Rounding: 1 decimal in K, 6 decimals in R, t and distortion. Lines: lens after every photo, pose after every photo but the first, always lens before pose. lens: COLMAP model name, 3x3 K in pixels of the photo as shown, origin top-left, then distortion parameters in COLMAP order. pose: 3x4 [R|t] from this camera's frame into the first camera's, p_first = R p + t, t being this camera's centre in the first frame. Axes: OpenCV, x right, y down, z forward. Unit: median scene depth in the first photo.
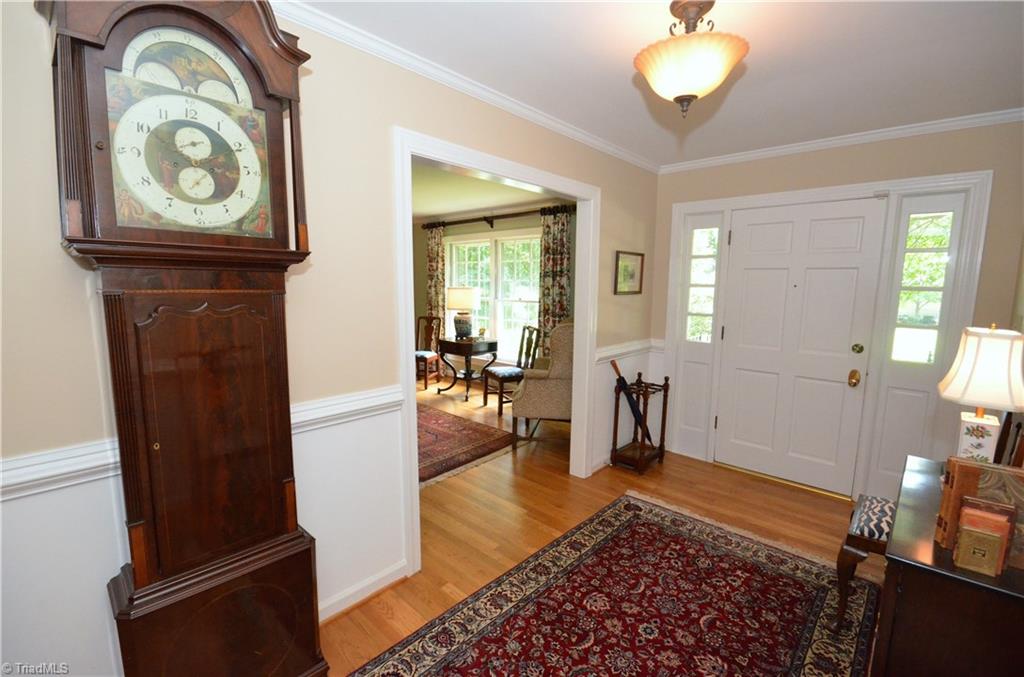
lens RADIAL K [[452.1, 0, 513.4], [0, 452.1, 339.5], [0, 0, 1]] dist [-0.005092, -0.004375]
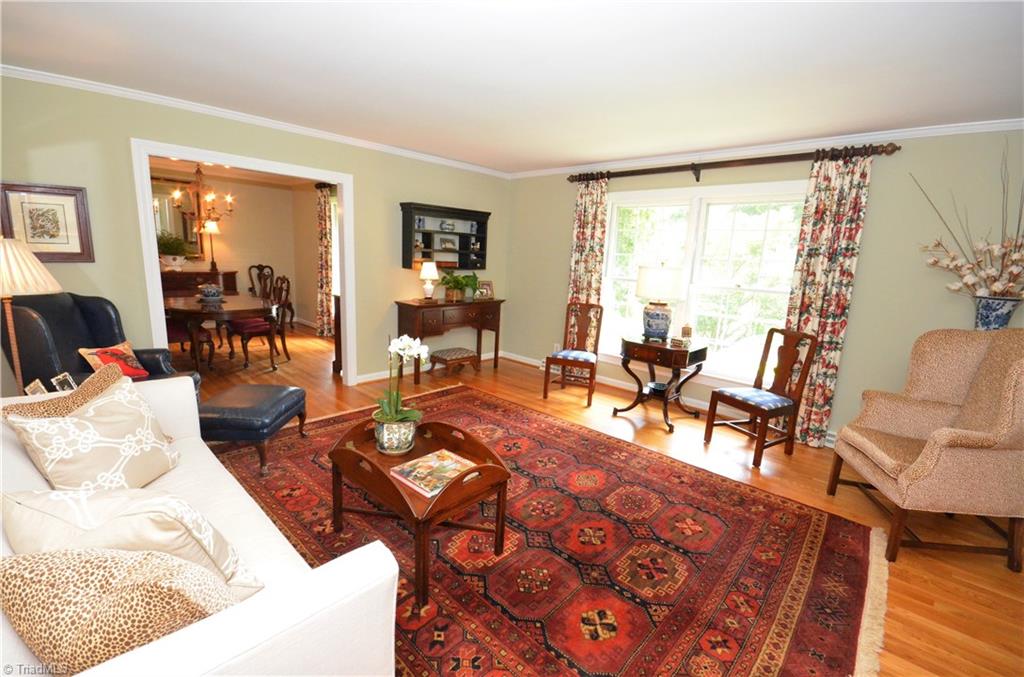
lens RADIAL K [[452.1, 0, 510.2], [0, 452.1, 338.5], [0, 0, 1]] dist [-0.005092, -0.004375]
pose [[0.999221, 0.037720, -0.011632, -0.325766], [-0.036952, 0.997492, 0.060373, -0.037477], [0.013880, -0.059896, 0.998108, 0.296118]]
